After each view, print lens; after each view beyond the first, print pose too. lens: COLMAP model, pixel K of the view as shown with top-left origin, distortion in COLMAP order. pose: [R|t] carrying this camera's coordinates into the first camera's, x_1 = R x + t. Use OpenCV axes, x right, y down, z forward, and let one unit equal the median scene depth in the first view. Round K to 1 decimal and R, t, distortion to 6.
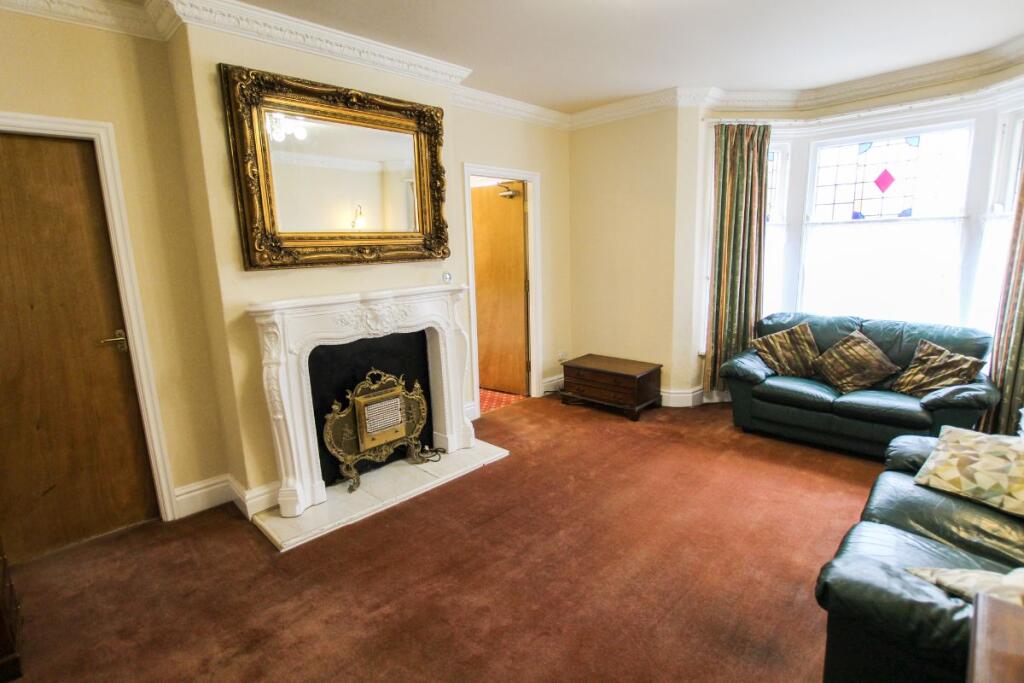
lens RADIAL K [[499.2, 0, 507.3], [0, 499.2, 343.5], [0, 0, 1]] dist [-0.005037, -0.000935]
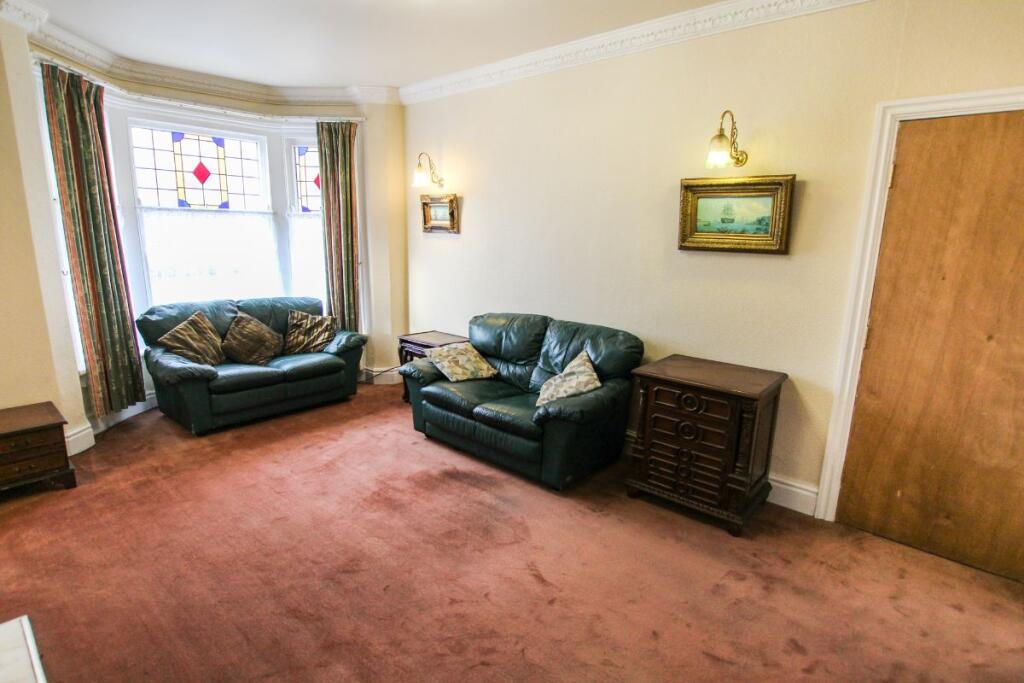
lens RADIAL K [[532.6, 0, 509.2], [0, 532.6, 346.6], [0, 0, 1]] dist [-0.020655, 0.001690]
pose [[-0.042863, -0.182311, 0.982306, -0.523761], [0.165074, 0.968404, 0.186934, -0.076817], [-0.985349, 0.170166, -0.011414, 0.479684]]
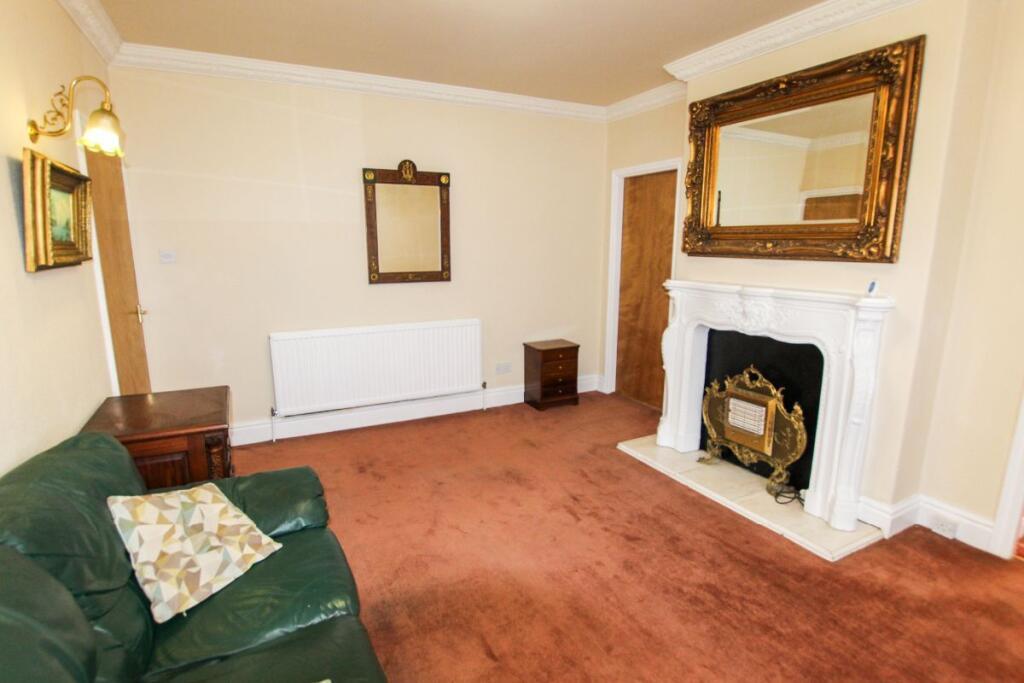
lens RADIAL K [[532.6, 0, 510.0], [0, 532.6, 343.6], [0, 0, 1]] dist [-0.020655, 0.001690]
pose [[-0.297738, 0.211862, -0.930842, 0.754983], [-0.164052, 0.949203, 0.268515, -0.175961], [0.940446, 0.232654, -0.247857, 0.742920]]
